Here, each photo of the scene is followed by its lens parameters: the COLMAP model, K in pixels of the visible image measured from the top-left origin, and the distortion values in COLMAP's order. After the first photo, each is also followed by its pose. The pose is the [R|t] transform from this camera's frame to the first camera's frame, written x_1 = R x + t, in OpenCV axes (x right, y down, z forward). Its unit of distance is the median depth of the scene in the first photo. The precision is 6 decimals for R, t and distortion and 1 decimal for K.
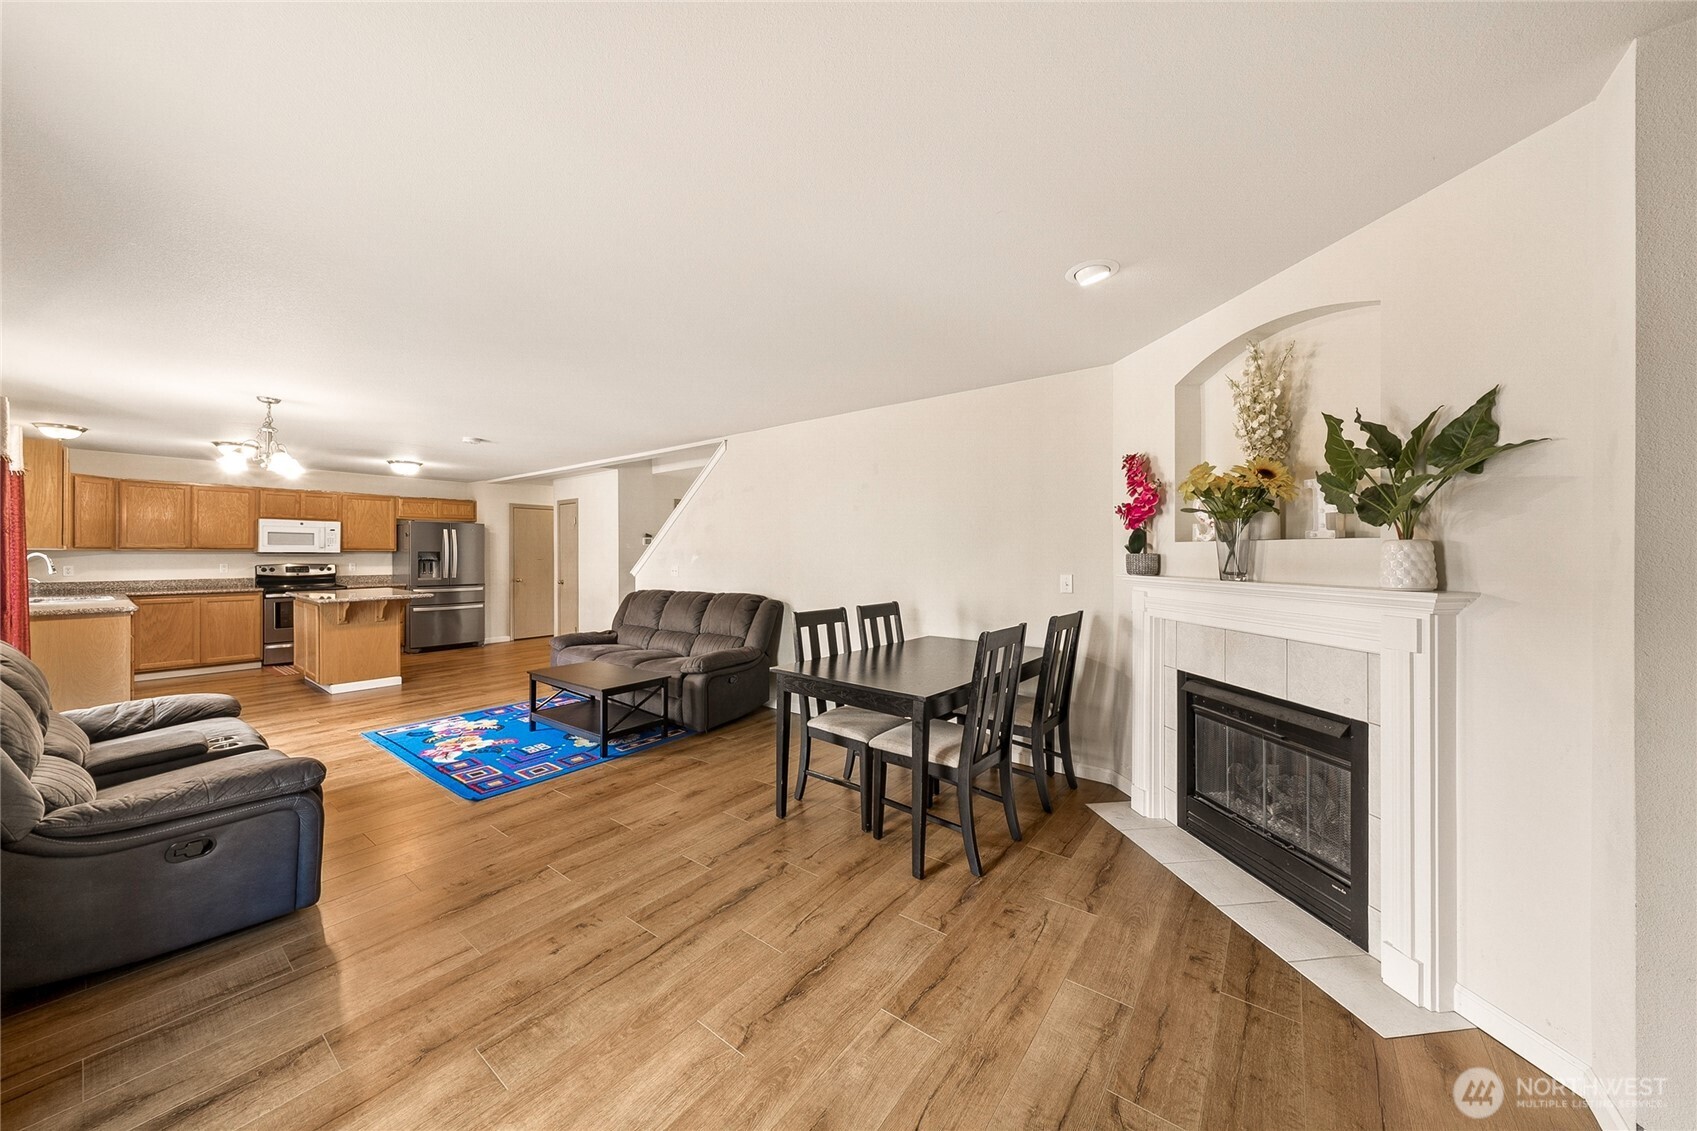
lens RADIAL K [[587.7, 0, 827.9], [0, 587.7, 552.2], [0, 0, 1]] dist [0.009993, -0.000865]
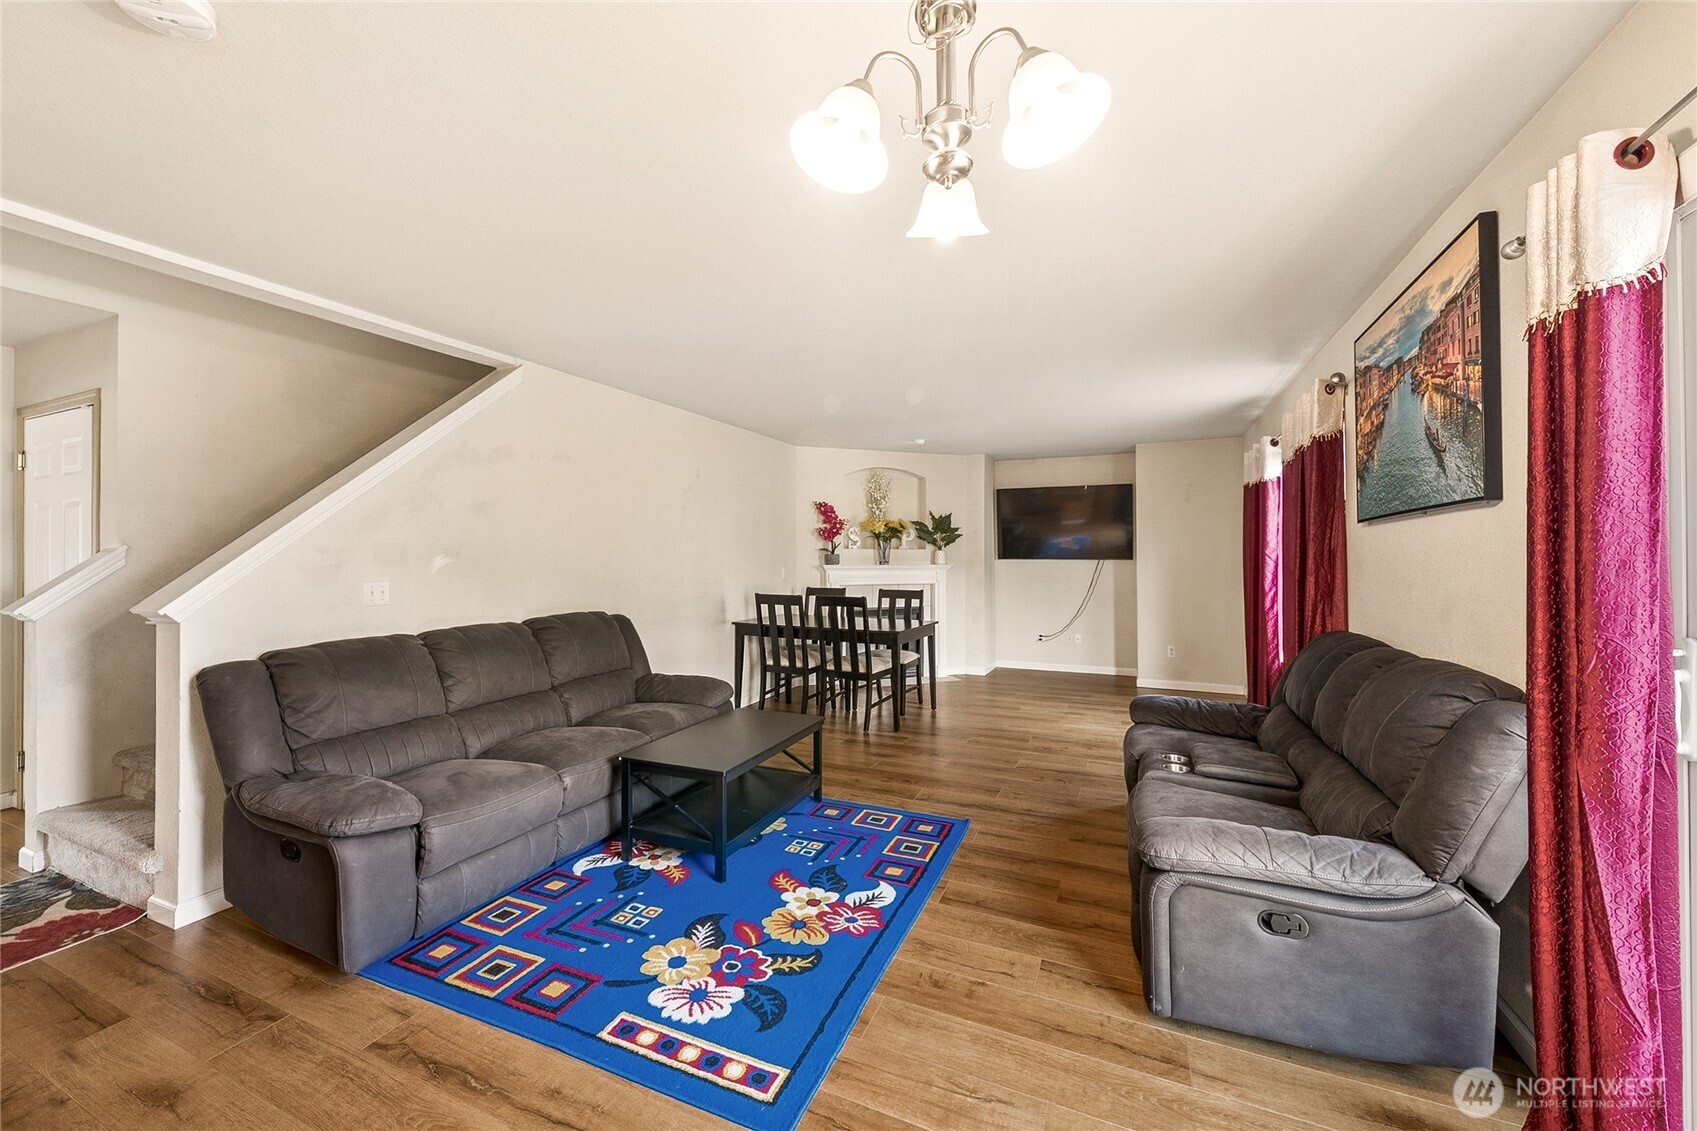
lens RADIAL K [[647.8, 0, 830.5], [0, 647.8, 556.3], [0, 0, 1]] dist [-0.003020, -0.000661]
pose [[-0.231381, -0.001196, 0.972863, -1.187963], [-0.001542, 0.999998, 0.000862, 0.006150], [-0.972862, -0.001301, -0.231382, 1.121592]]
